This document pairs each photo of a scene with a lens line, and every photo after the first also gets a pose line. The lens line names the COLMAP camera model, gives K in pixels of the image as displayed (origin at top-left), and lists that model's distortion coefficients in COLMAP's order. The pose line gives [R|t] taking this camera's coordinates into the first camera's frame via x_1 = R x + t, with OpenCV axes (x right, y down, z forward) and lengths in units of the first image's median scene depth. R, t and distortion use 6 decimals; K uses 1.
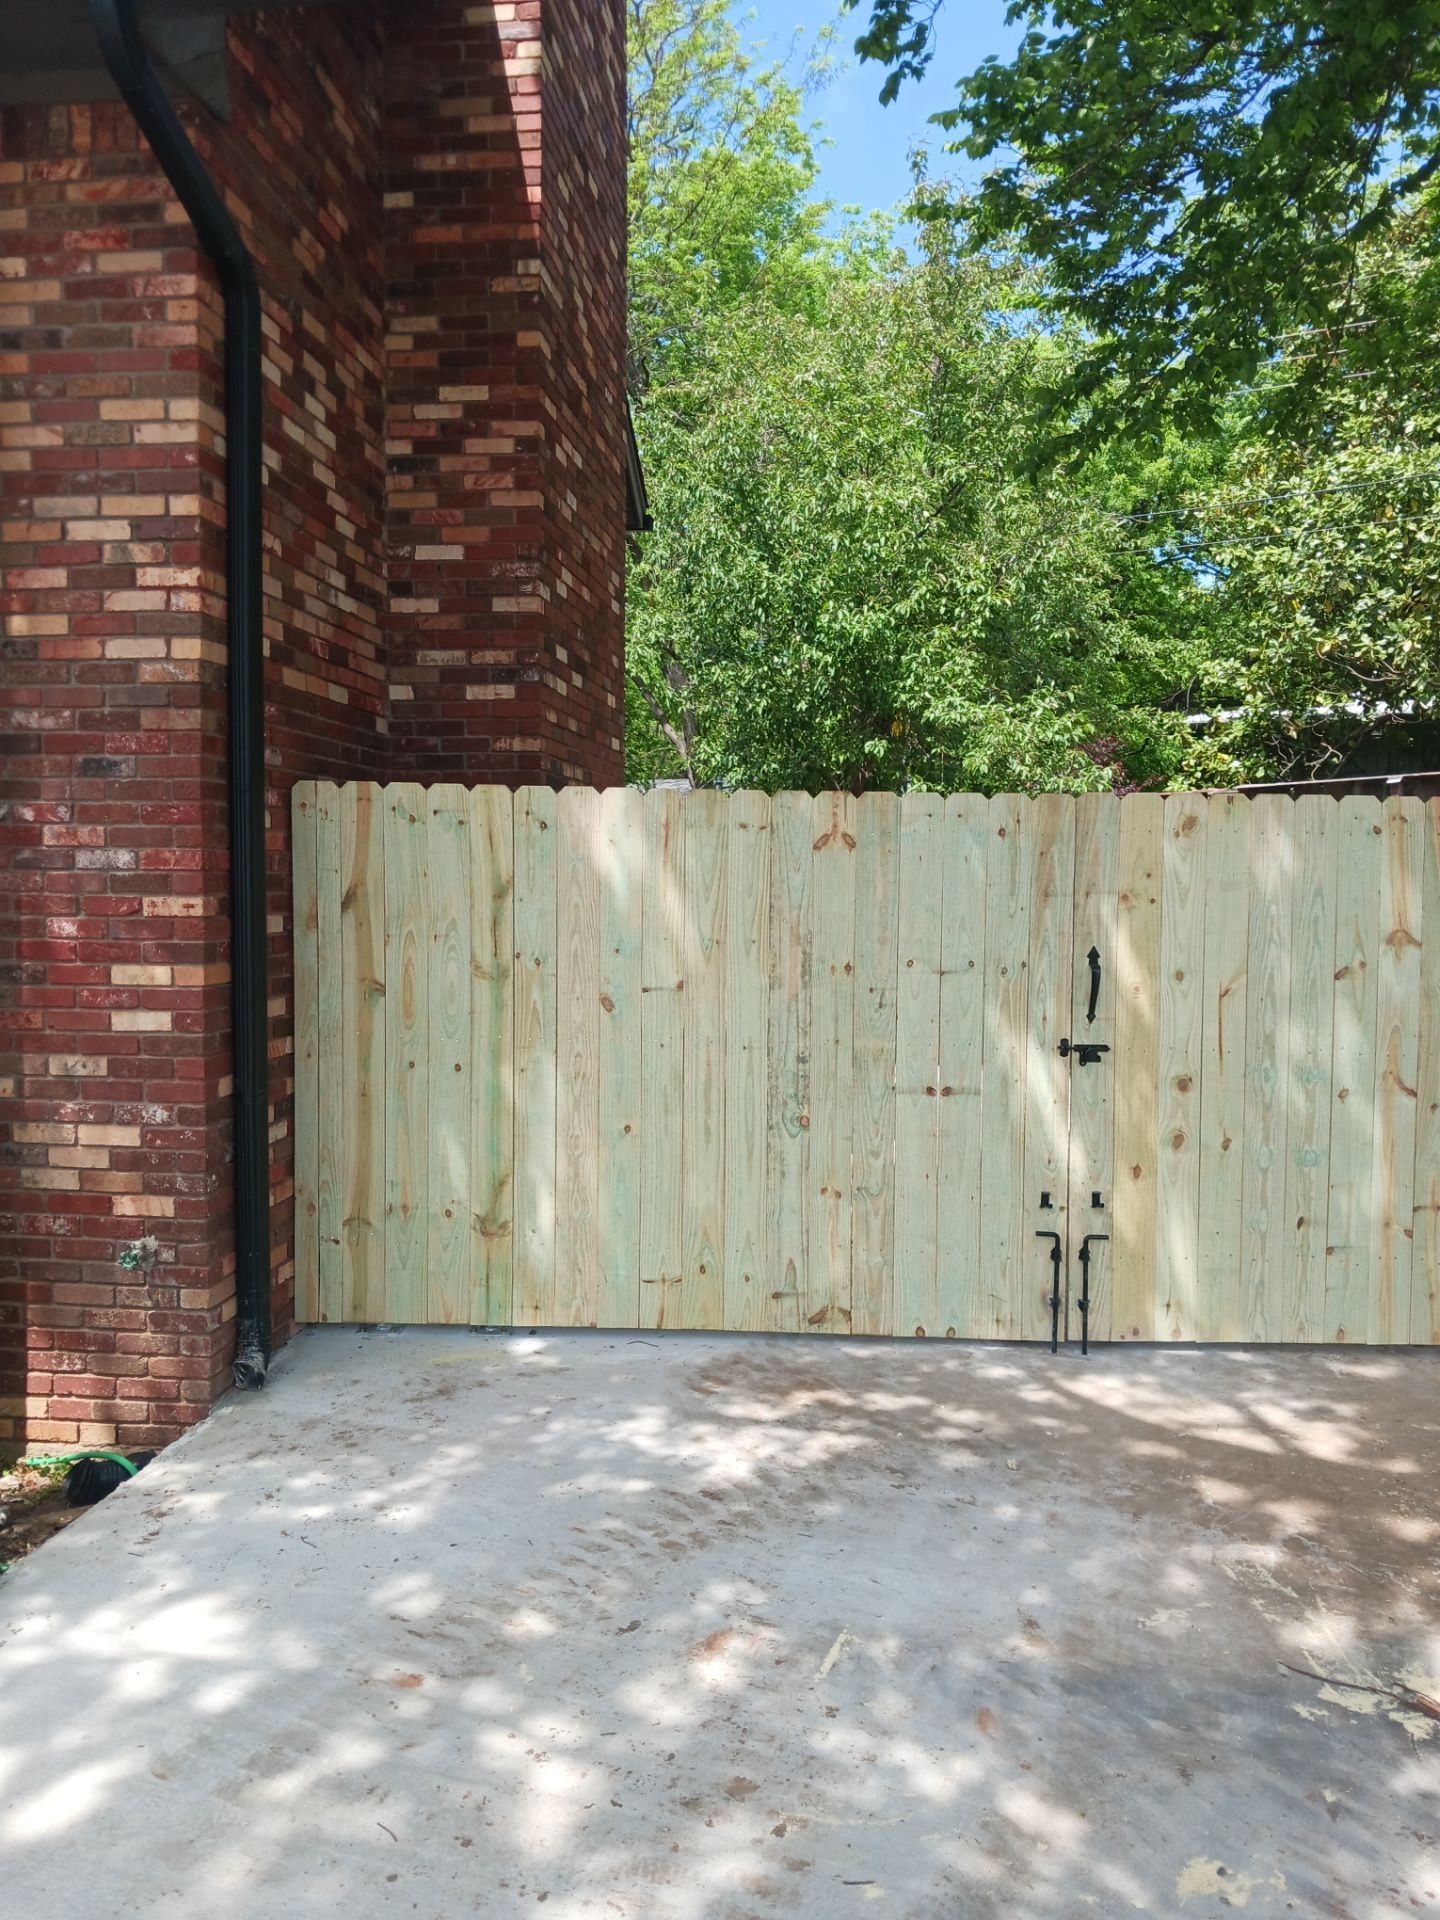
lens RADIAL K [[1514.0, 0, 716.8], [0, 1514.0, 968.2], [0, 0, 1]] dist [0.036028, -0.050377]
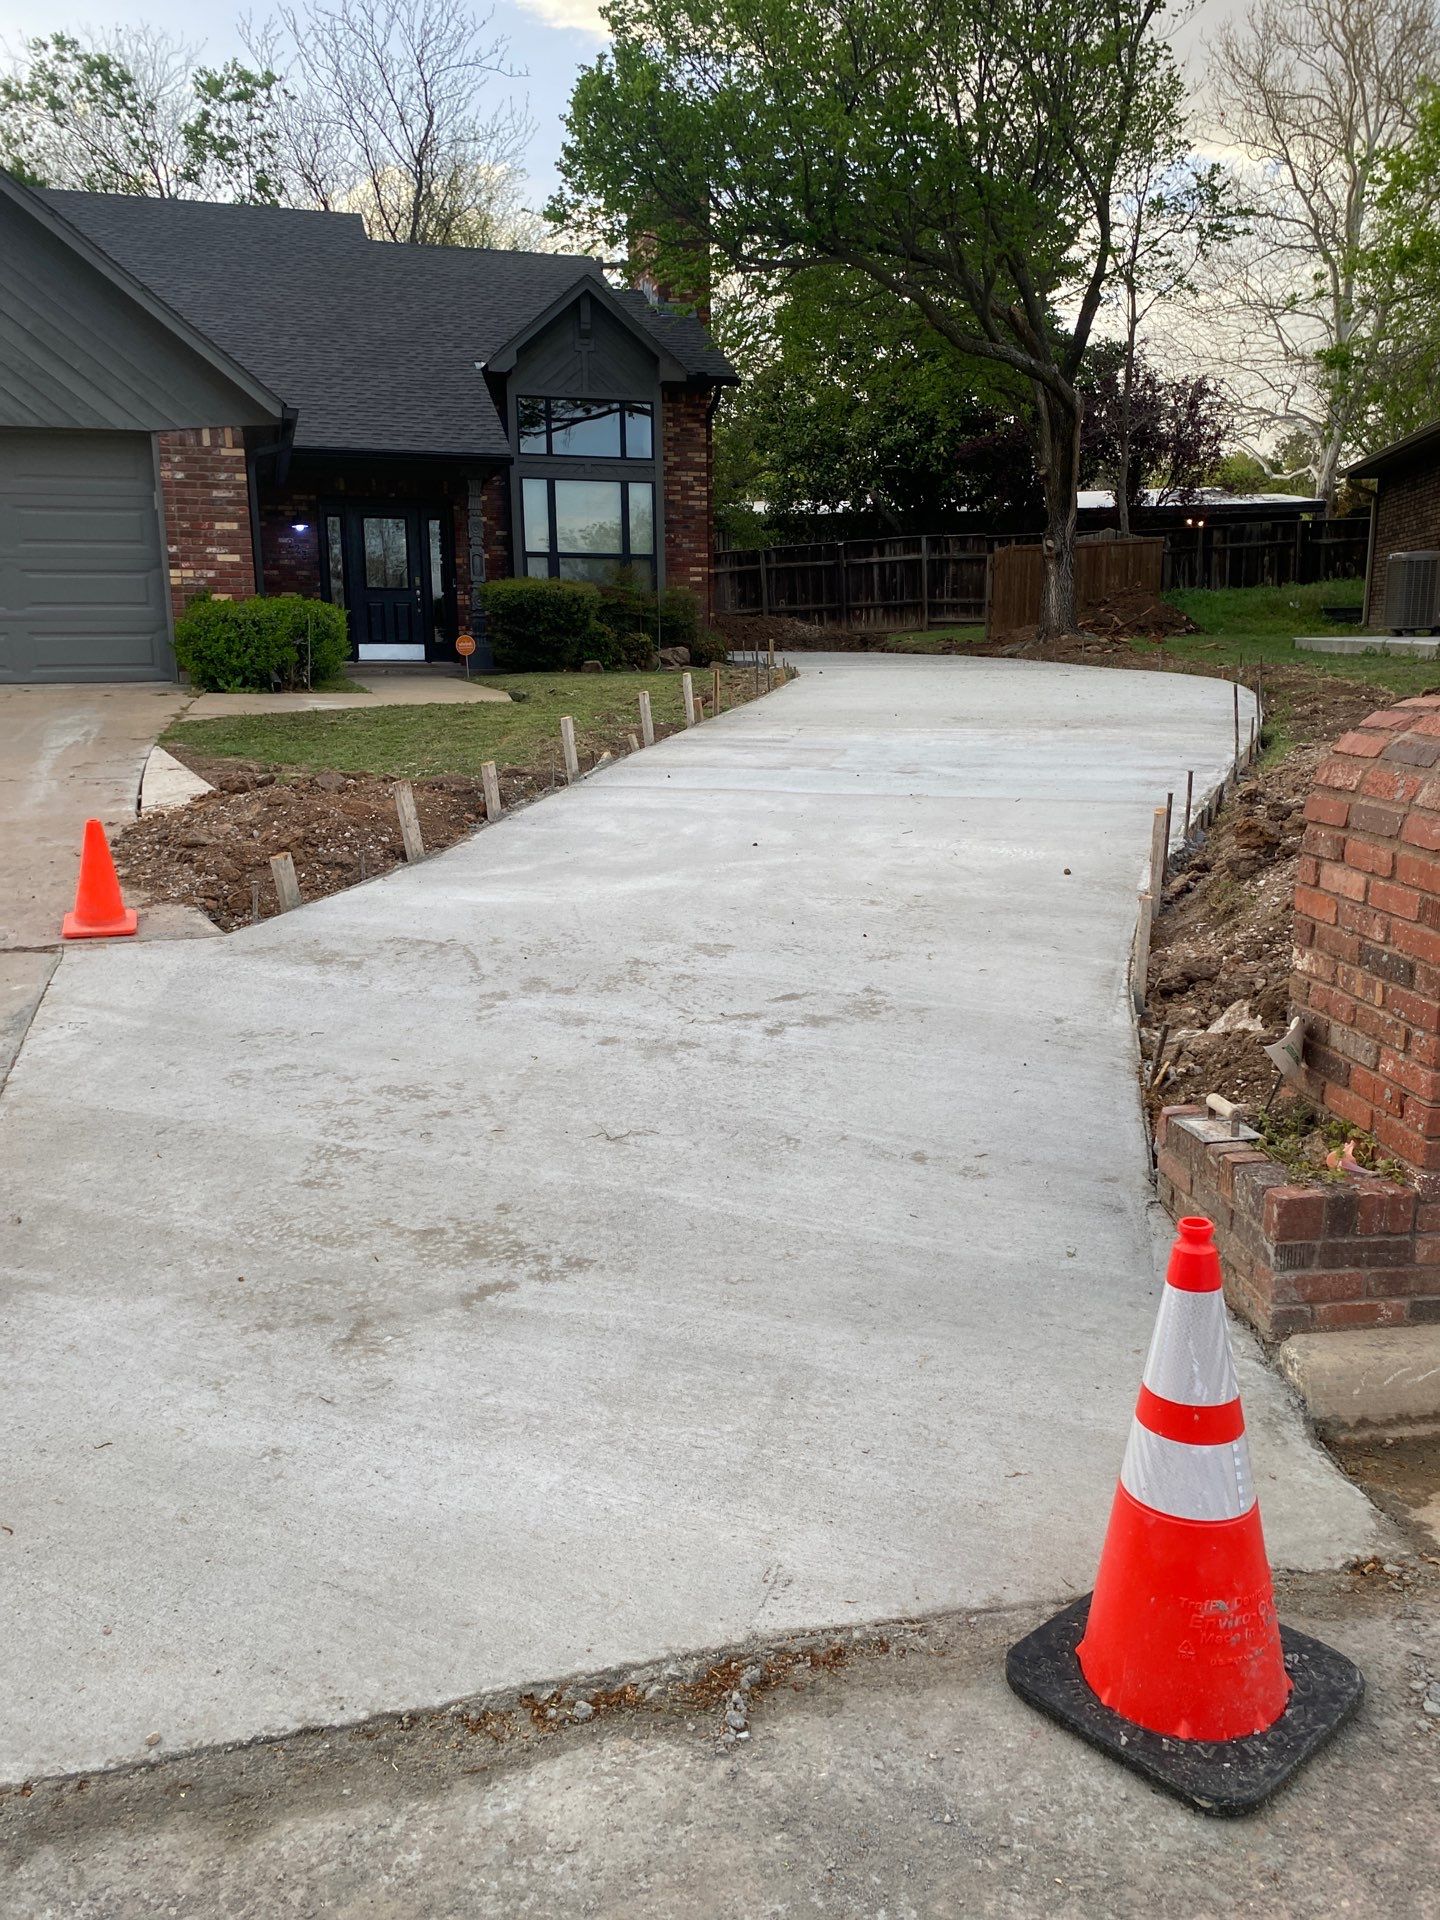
lens RADIAL K [[1455.3, 0, 722.7], [0, 1455.3, 962.0], [0, 0, 1]] dist [0.047366, -0.072759]
pose [[0.913893, -0.101302, 0.393113, -2.102637], [0.043475, 0.987218, 0.153329, 0.500516], [-0.403621, -0.123036, 0.906616, -3.258985]]
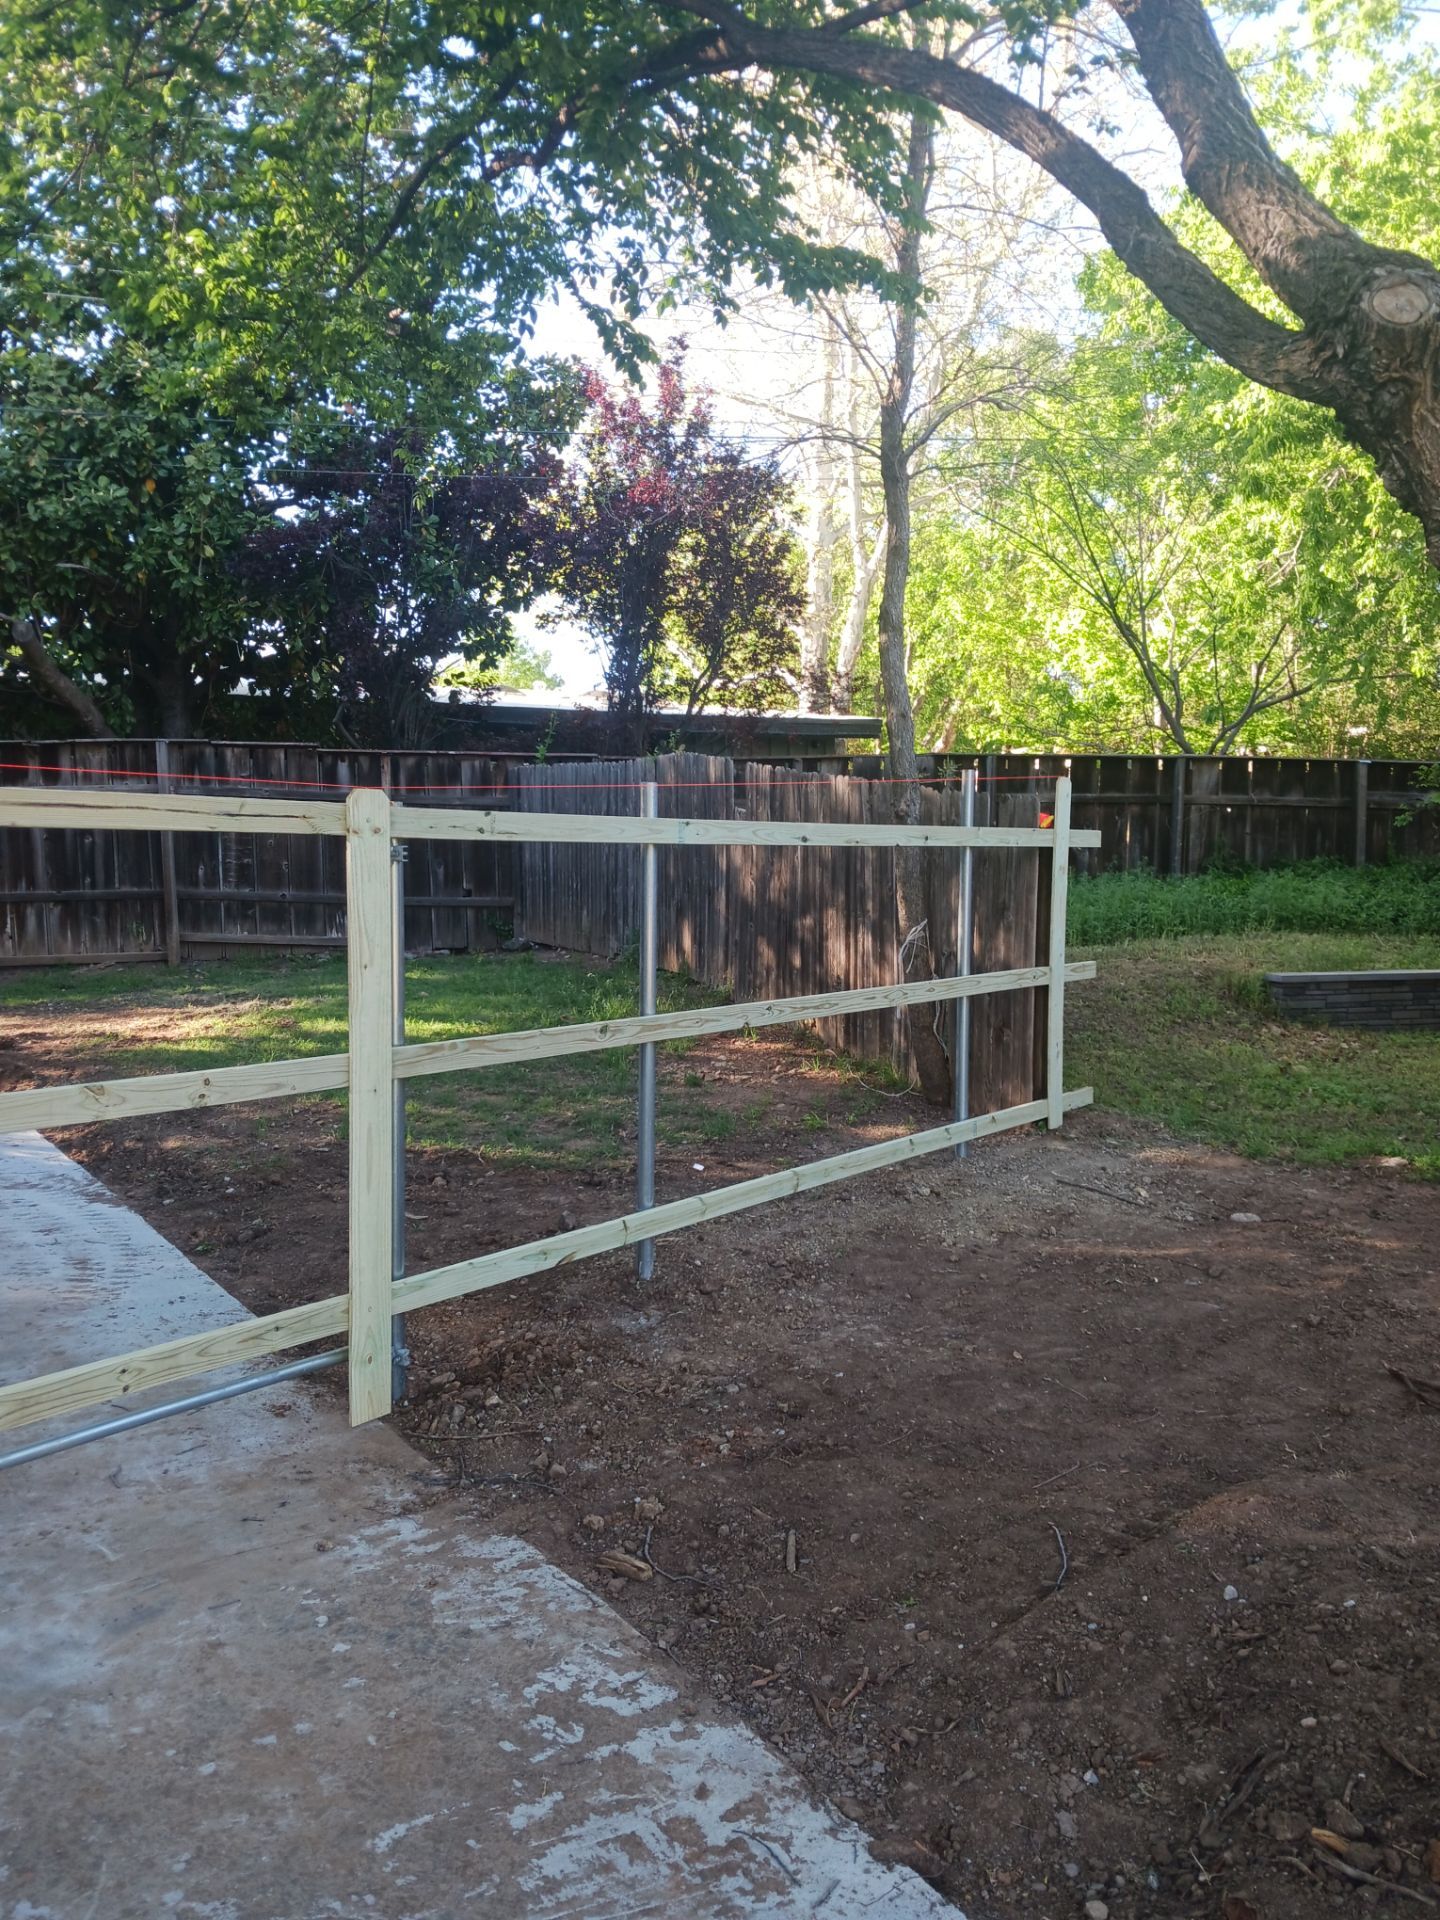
lens RADIAL K [[1514.0, 0, 718.0], [0, 1514.0, 957.6], [0, 0, 1]] dist [0.036028, -0.050377]
pose [[0.604772, -0.056741, 0.794375, 0.021839], [0.048788, 0.998225, 0.034158, -0.025075], [-0.794903, 0.018098, 0.606467, 0.314677]]
